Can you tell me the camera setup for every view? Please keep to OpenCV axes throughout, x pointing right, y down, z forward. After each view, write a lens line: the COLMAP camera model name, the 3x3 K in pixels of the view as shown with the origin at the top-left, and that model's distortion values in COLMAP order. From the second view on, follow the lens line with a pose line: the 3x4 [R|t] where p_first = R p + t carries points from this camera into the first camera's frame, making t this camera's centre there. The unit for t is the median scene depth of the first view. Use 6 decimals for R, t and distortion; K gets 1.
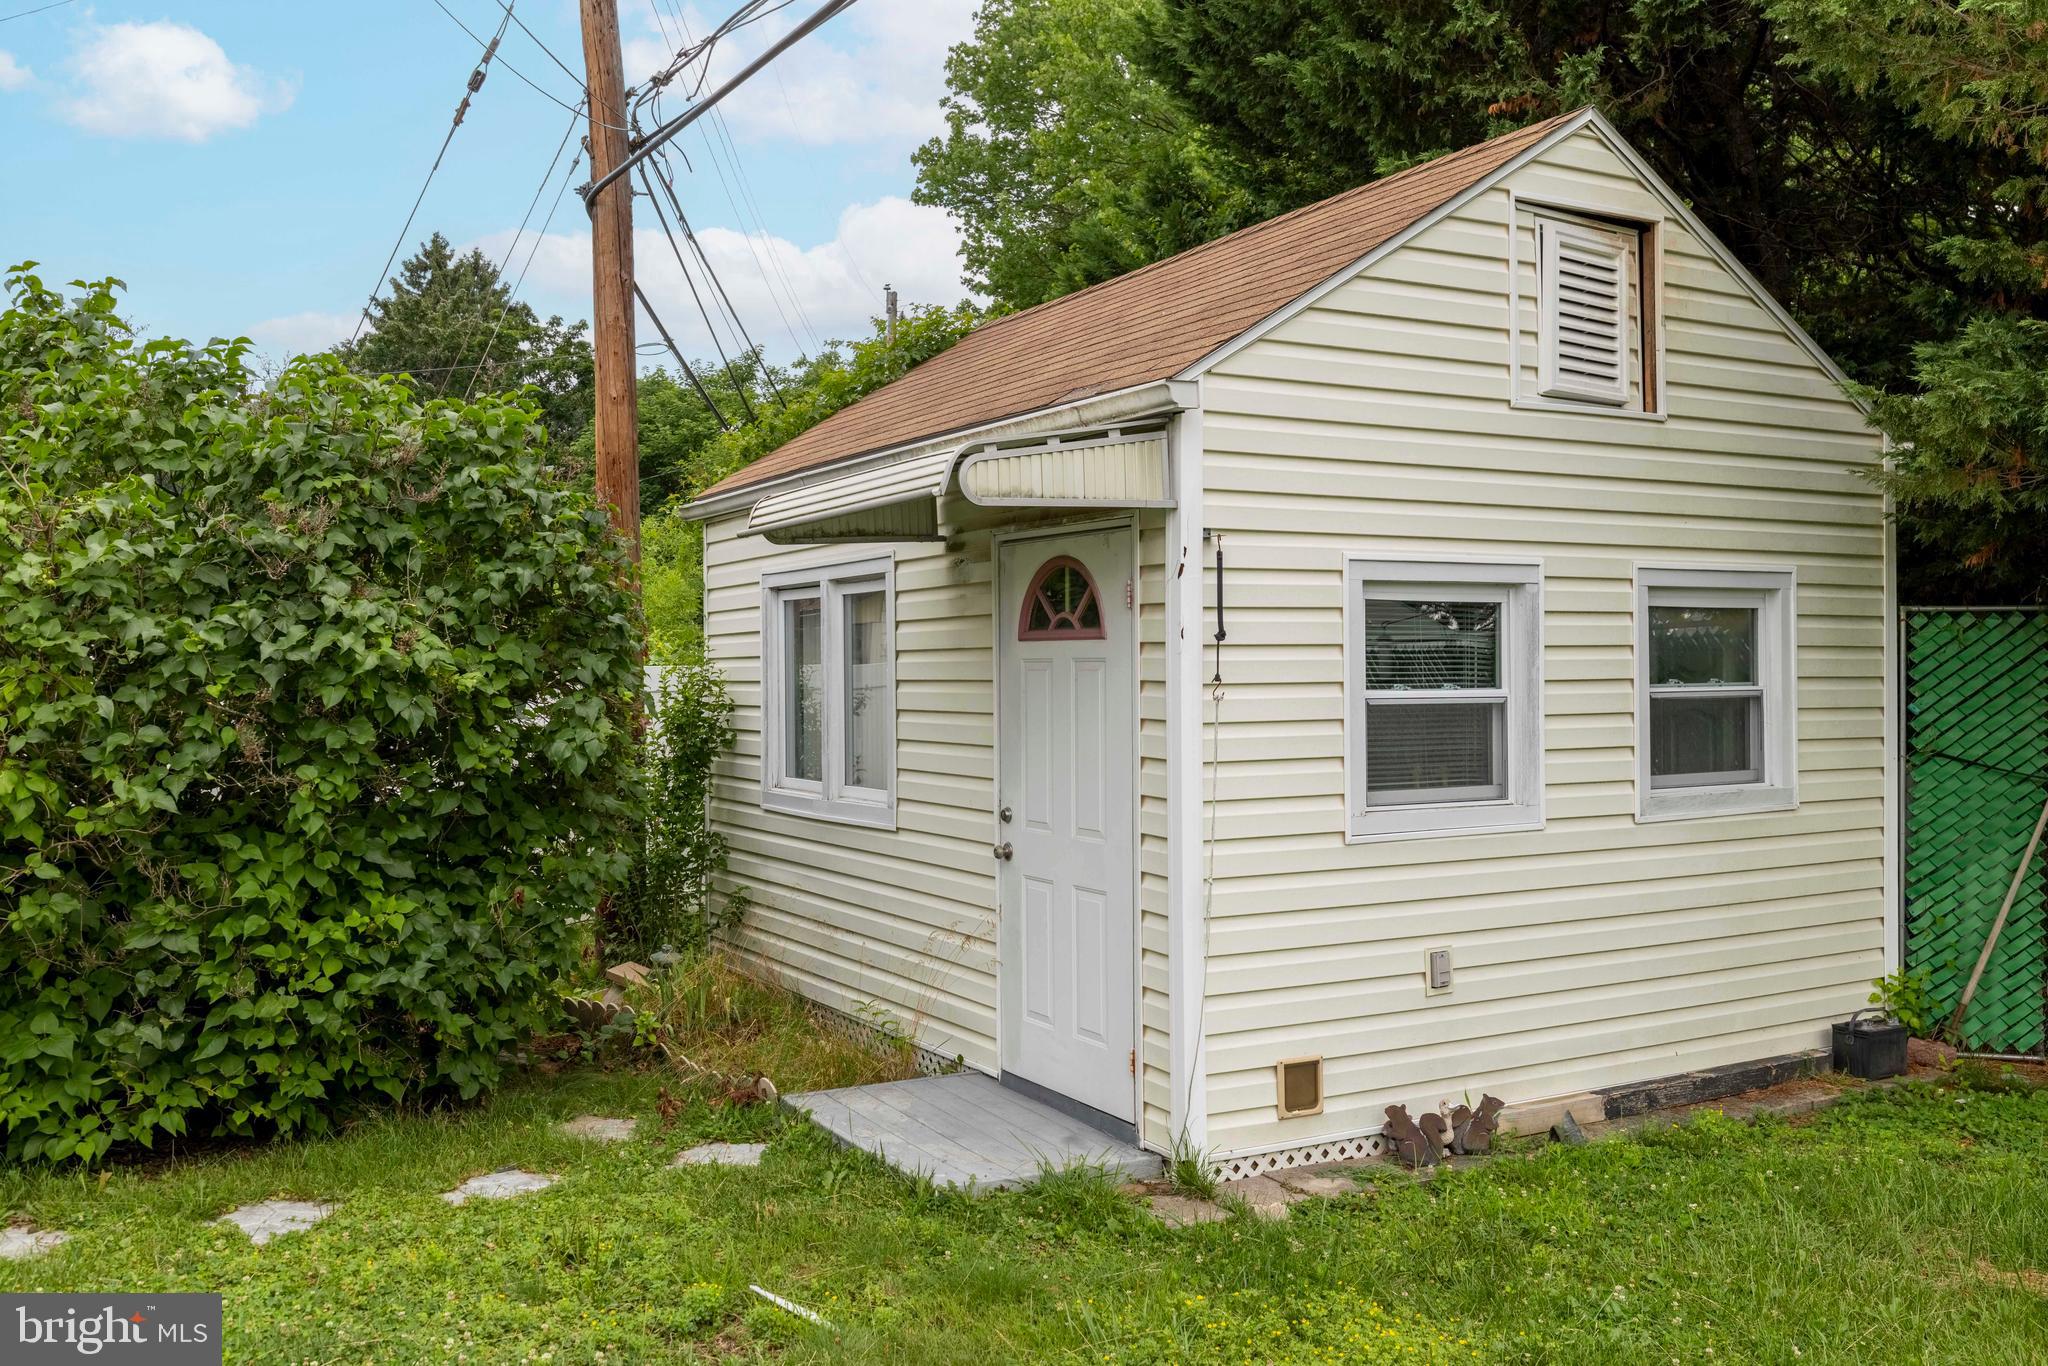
lens RADIAL K [[1676.9, 0, 1024.0], [0, 1676.9, 683.0], [0, 0, 1]] dist [-0.004367, -0.001823]
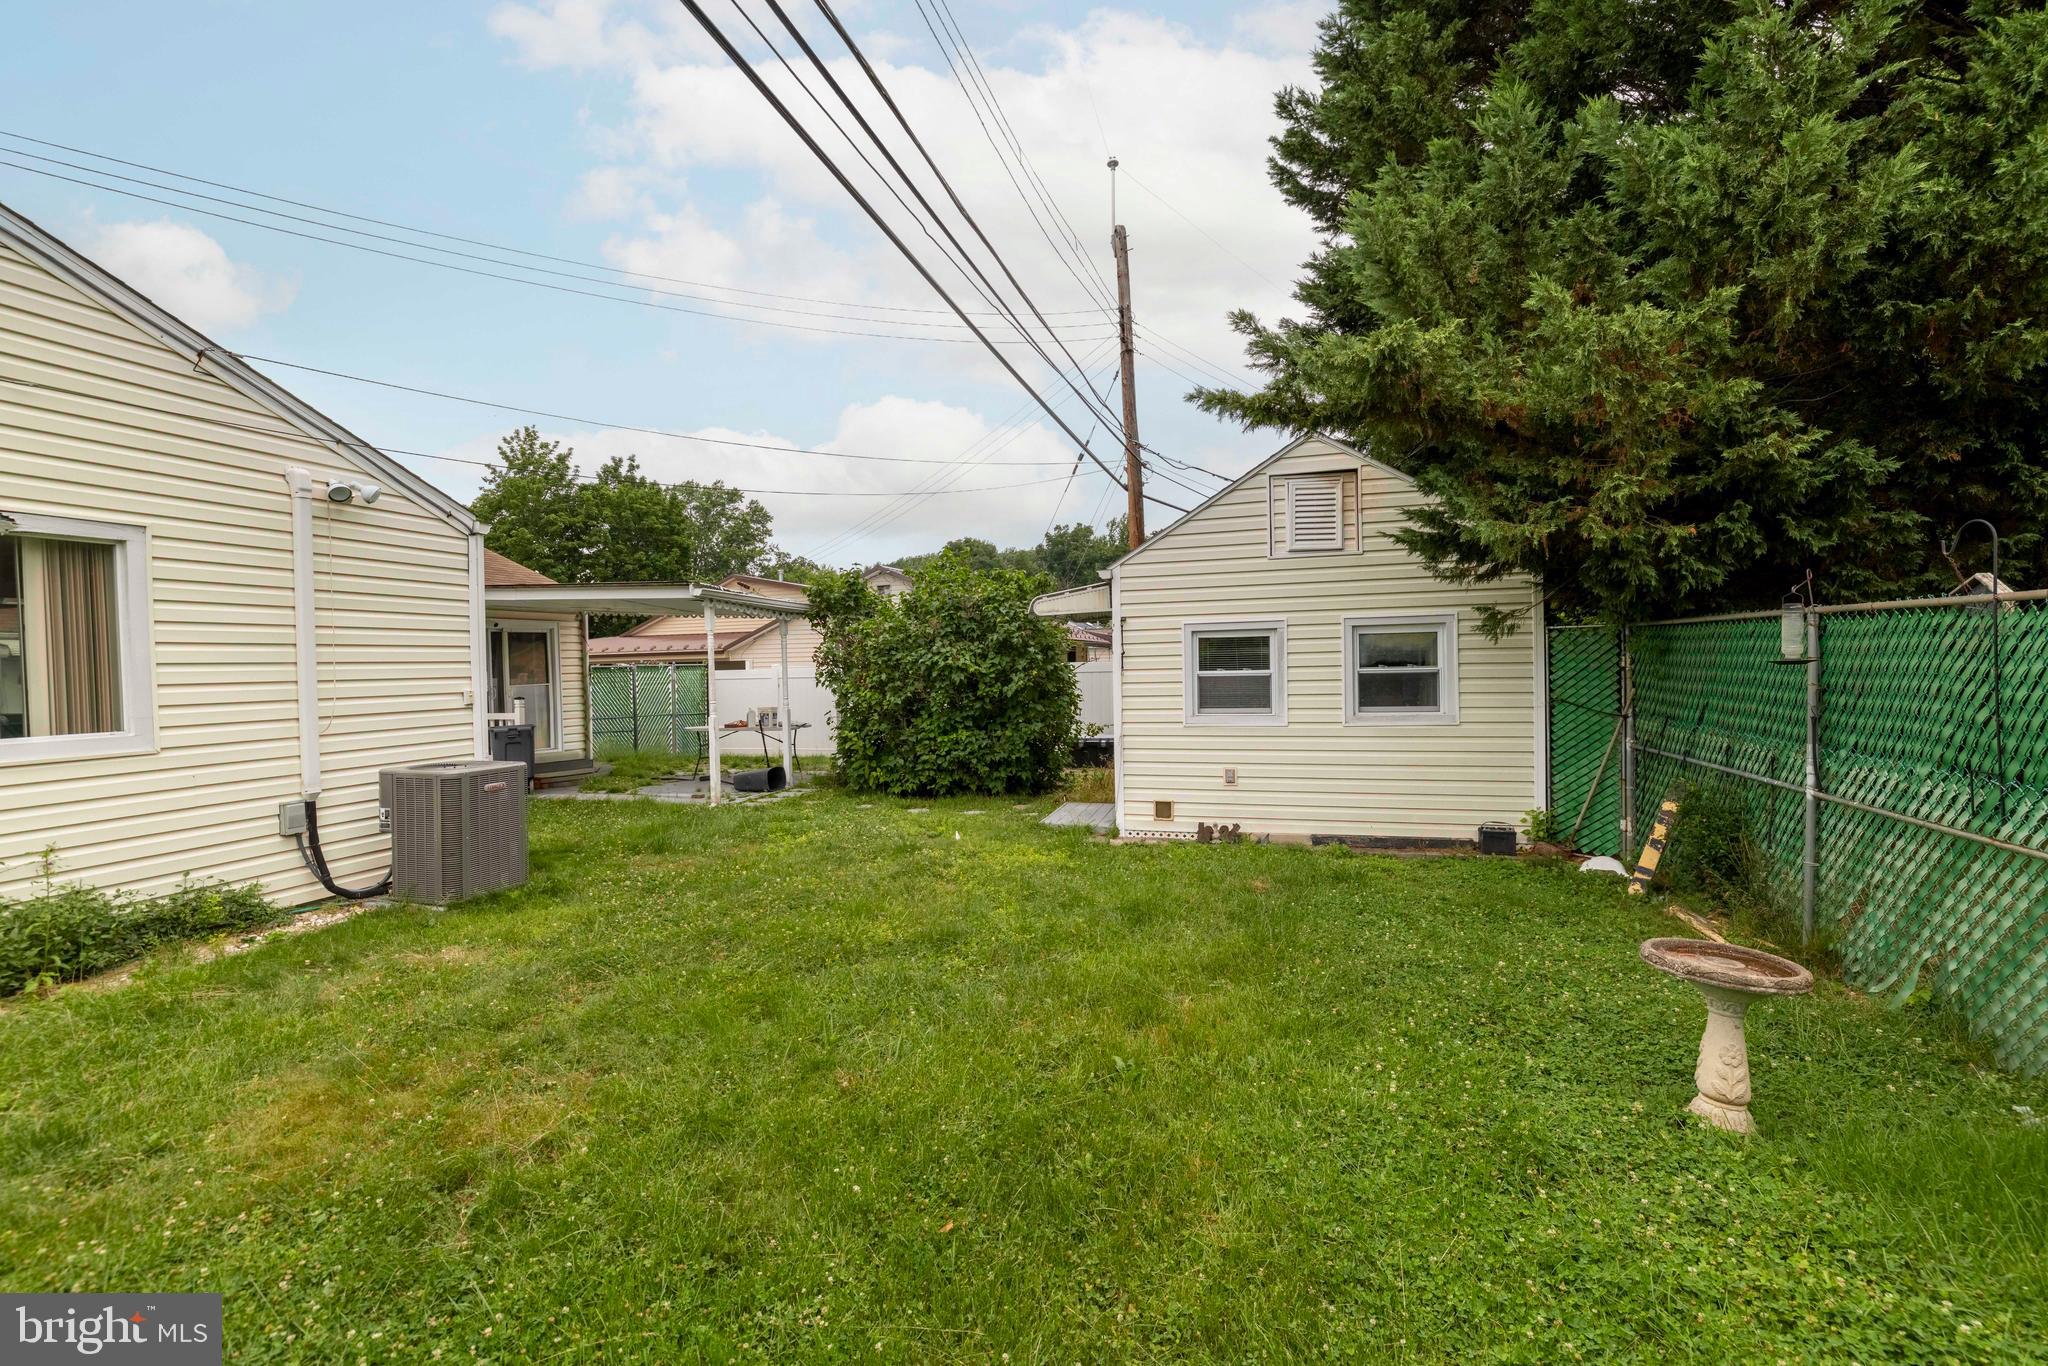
lens RADIAL K [[884.3, 0, 1024.0], [0, 884.3, 683.0], [0, 0, 1]] dist [0.000167, 0.000011]
pose [[0.713208, 0.007117, -0.700916, 0.980235], [0.012682, 0.999654, 0.023055, -0.012672], [0.700837, -0.025332, 0.712871, -0.220526]]
